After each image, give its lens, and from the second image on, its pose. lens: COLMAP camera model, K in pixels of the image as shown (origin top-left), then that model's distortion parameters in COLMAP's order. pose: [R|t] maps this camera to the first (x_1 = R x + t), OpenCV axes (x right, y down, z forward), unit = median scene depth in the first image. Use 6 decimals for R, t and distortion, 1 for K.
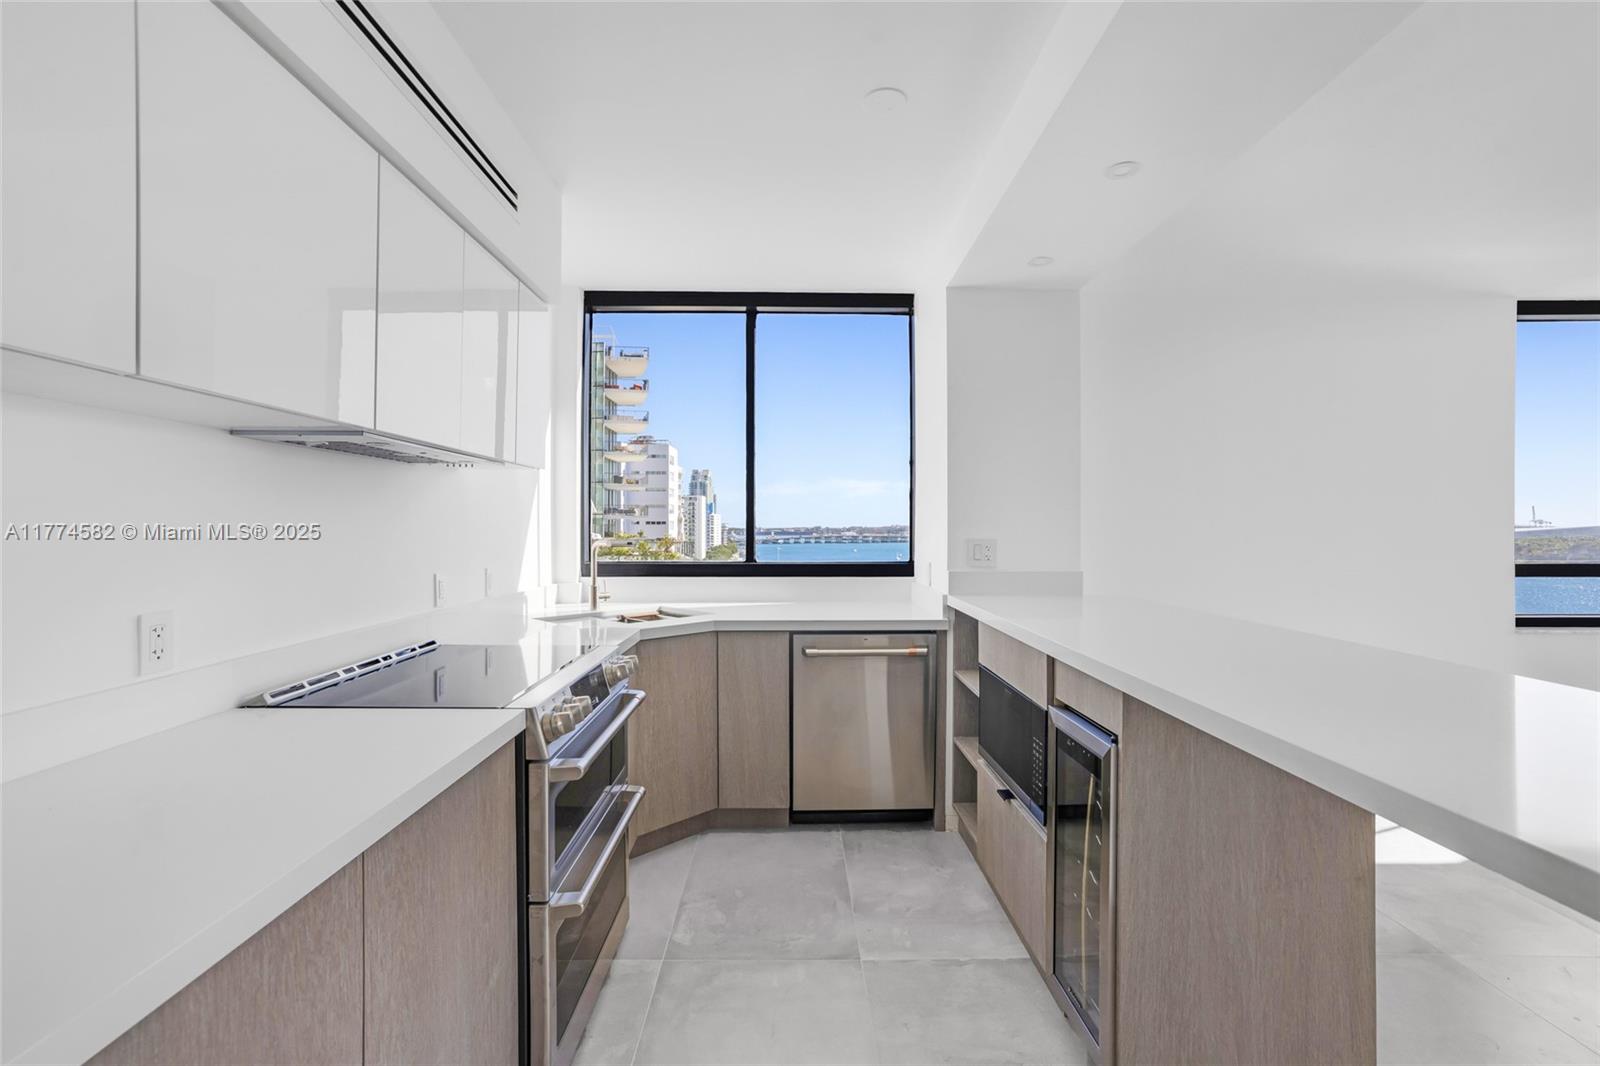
lens RADIAL K [[687.4, 0, 820.0], [0, 687.4, 528.7], [0, 0, 1]] dist [-0.053978, 0.030527]
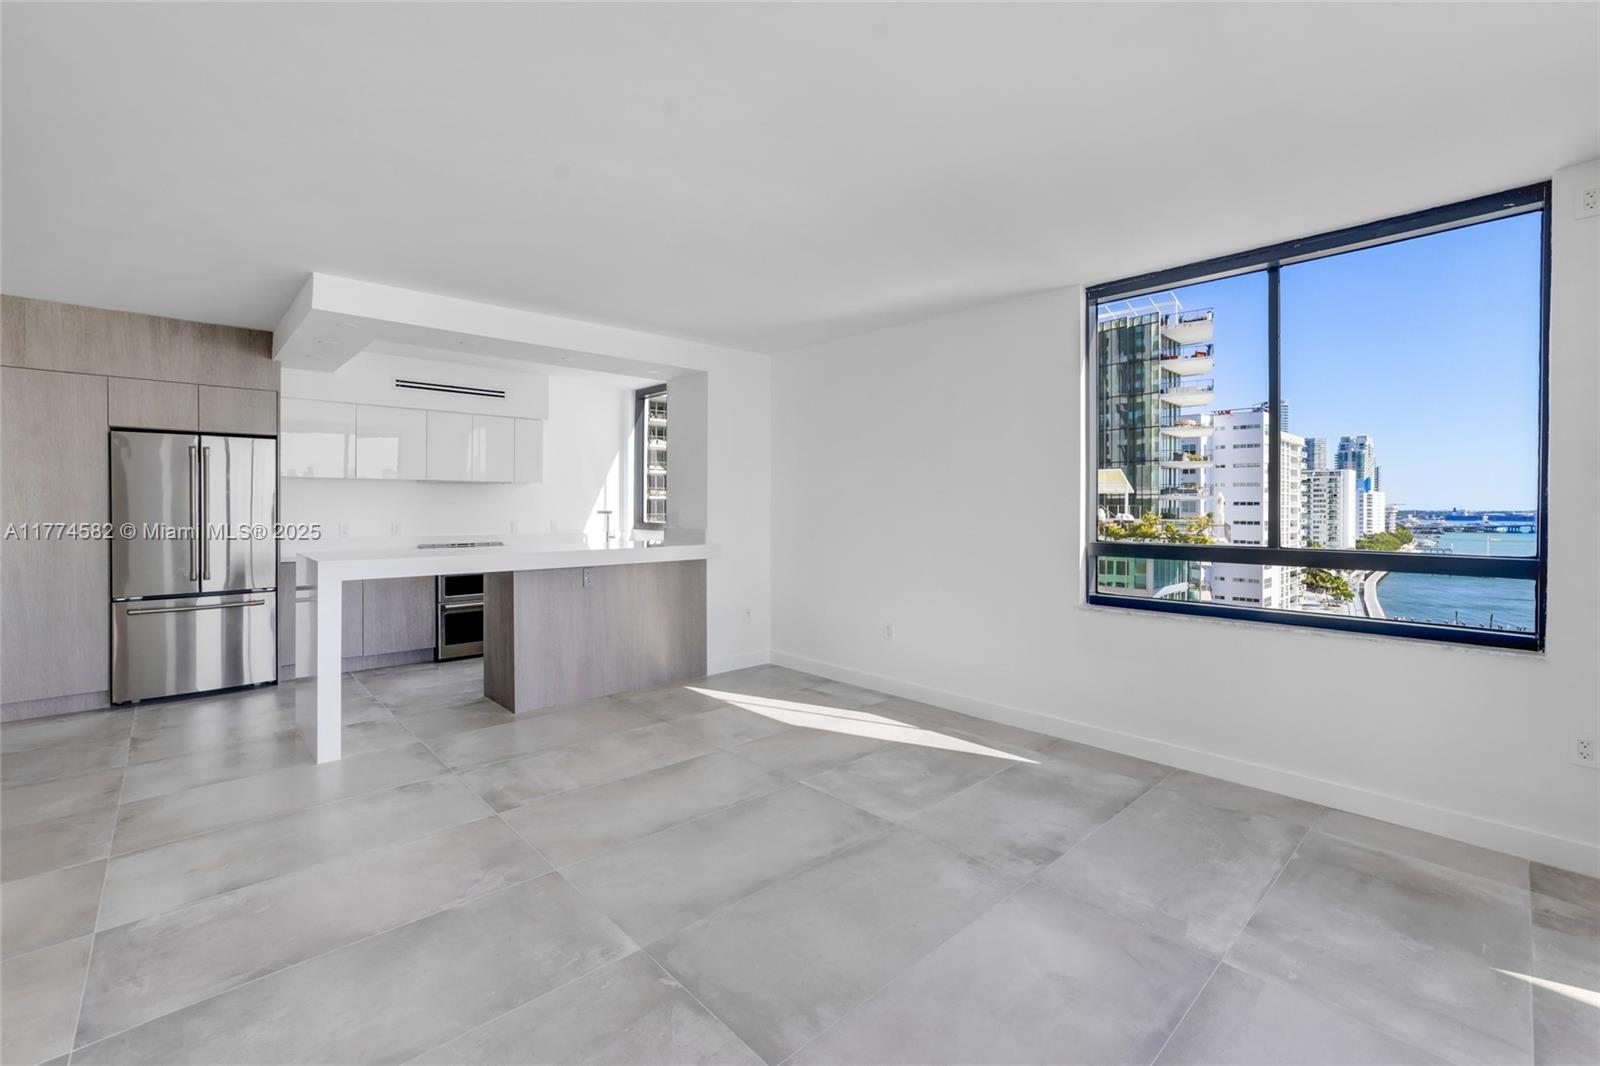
lens RADIAL K [[696.4, 0, 803.4], [0, 696.4, 507.7], [0, 0, 1]] dist [-0.055759, 0.031260]
pose [[0.665582, 0.004105, -0.746313, 1.911954], [-0.005897, 0.999983, 0.000241, 0.002738], [0.746301, 0.004241, 0.665595, -0.031233]]
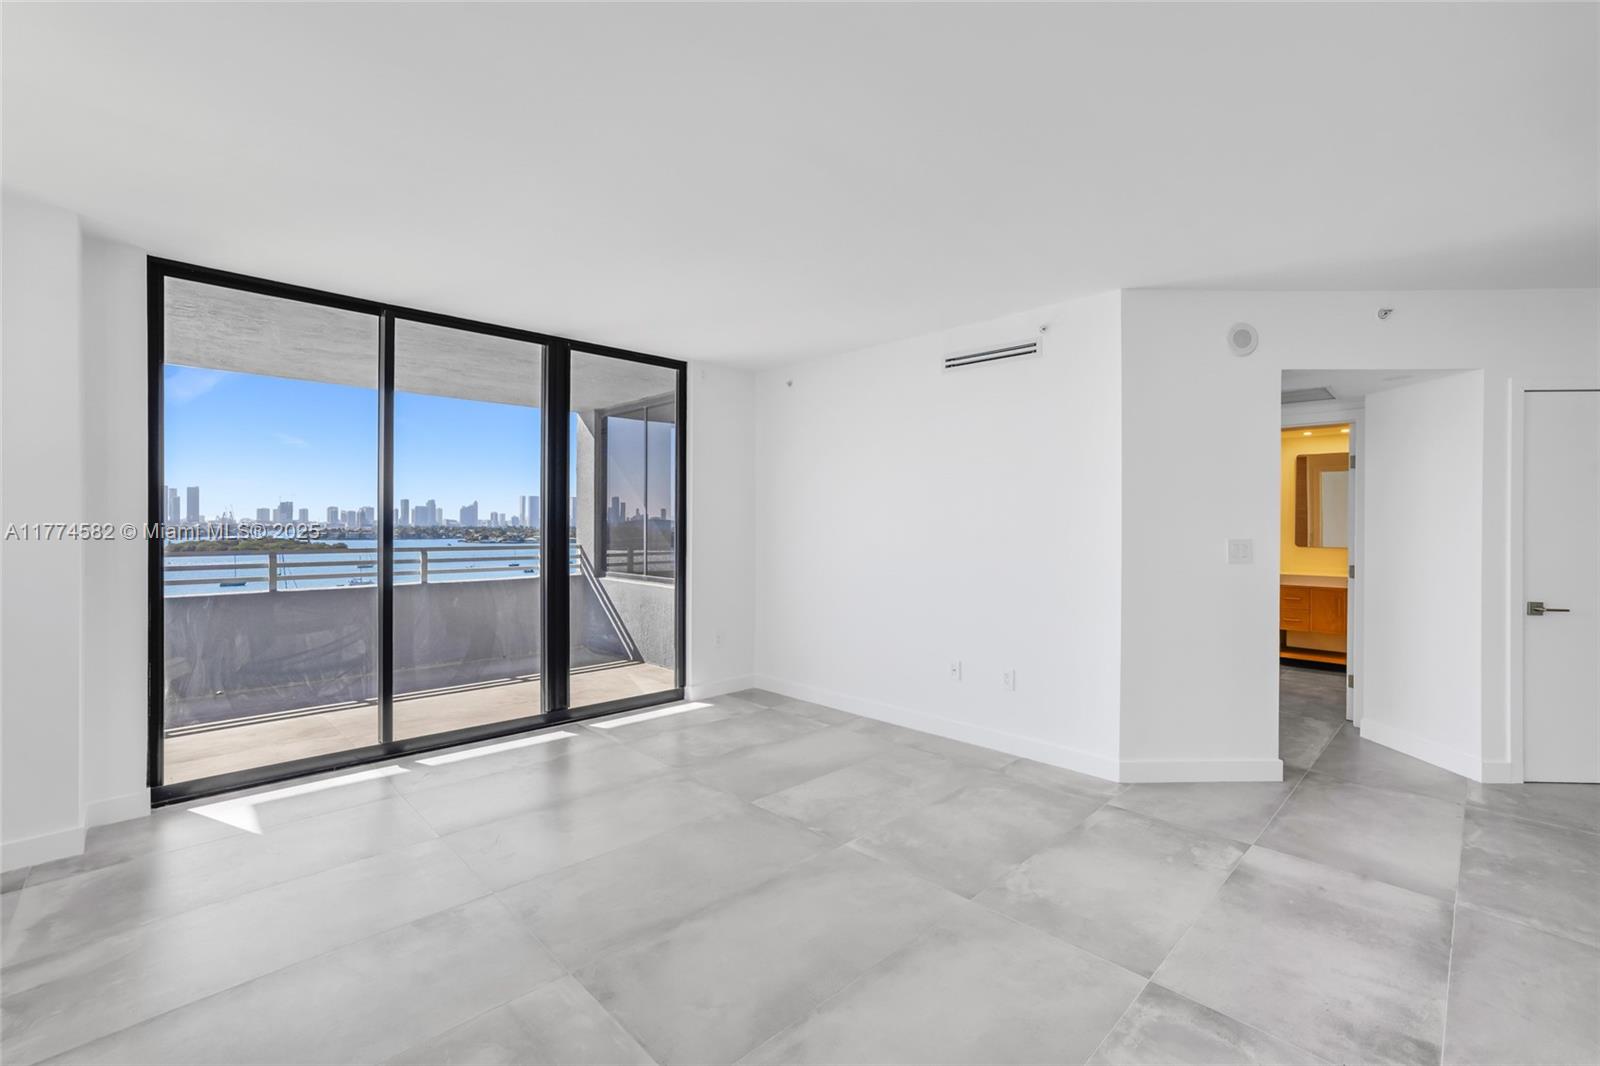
lens RADIAL K [[685.2, 0, 797.4], [0, 685.2, 526.8], [0, 0, 1]] dist [-0.053137, 0.028160]
pose [[-0.675120, -0.003834, 0.737698, 0.630361], [-0.000598, 0.999989, 0.004649, -0.001219], [-0.737708, 0.002698, -0.675115, 0.999422]]
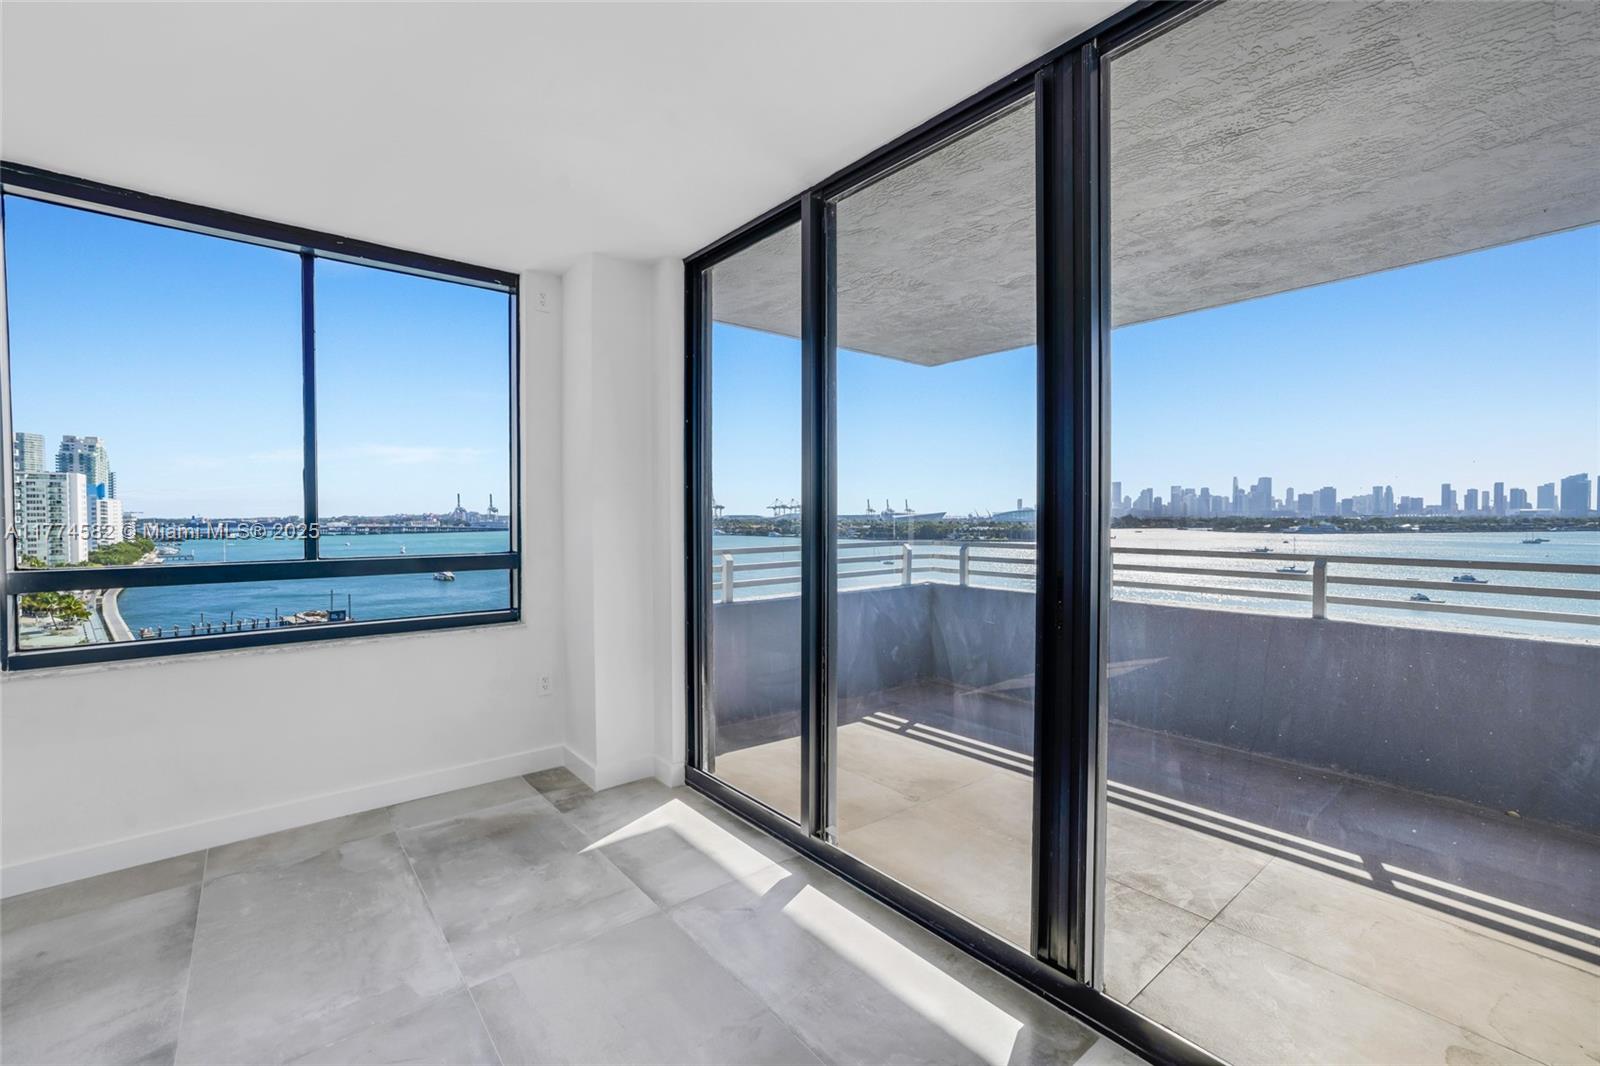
lens RADIAL K [[679.4, 0, 799.9], [0, 679.4, 526.7], [0, 0, 1]] dist [-0.055405, 0.028945]
pose [[0.788827, -0.013206, 0.614474, 1.554156], [0.004494, 0.999866, 0.015719, 0.002066], [-0.614599, -0.009638, 0.788781, 0.039952]]
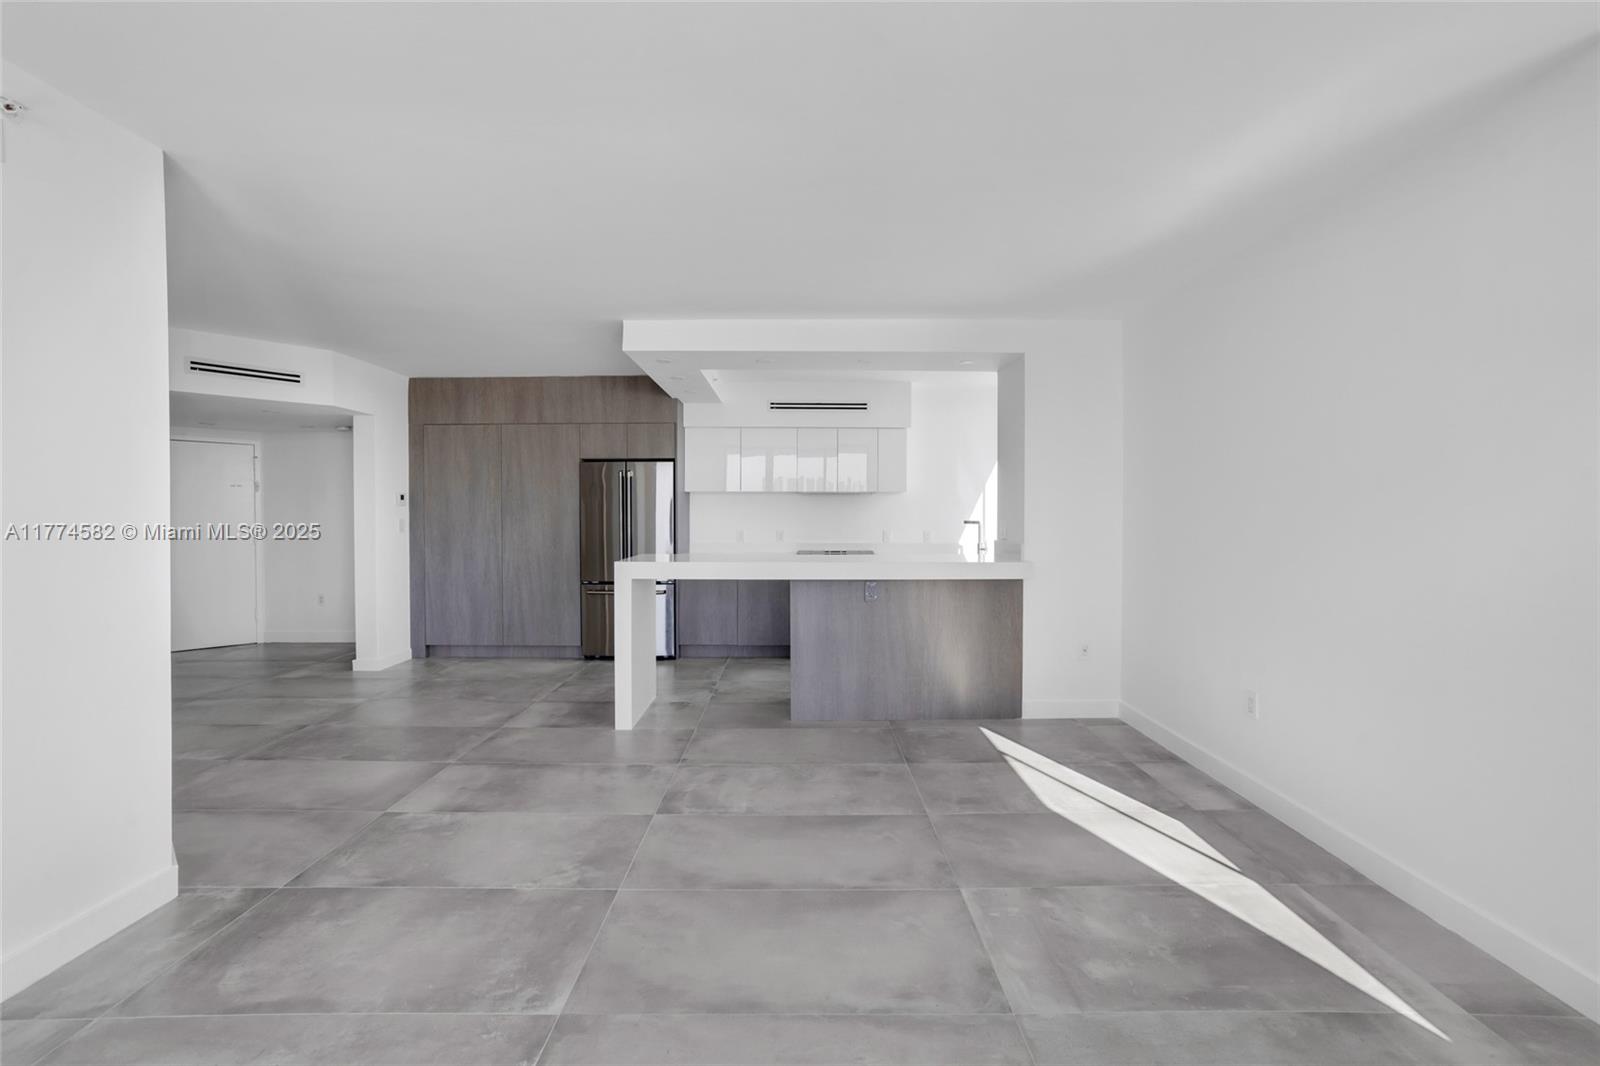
lens RADIAL K [[685.2, 0, 797.4], [0, 685.2, 526.8], [0, 0, 1]] dist [-0.053137, 0.028160]
pose [[-0.024211, 0.017756, -0.999549, 1.875652], [-0.005395, 0.999825, 0.017892, 0.001419], [0.999692, 0.005826, -0.024111, 0.533184]]
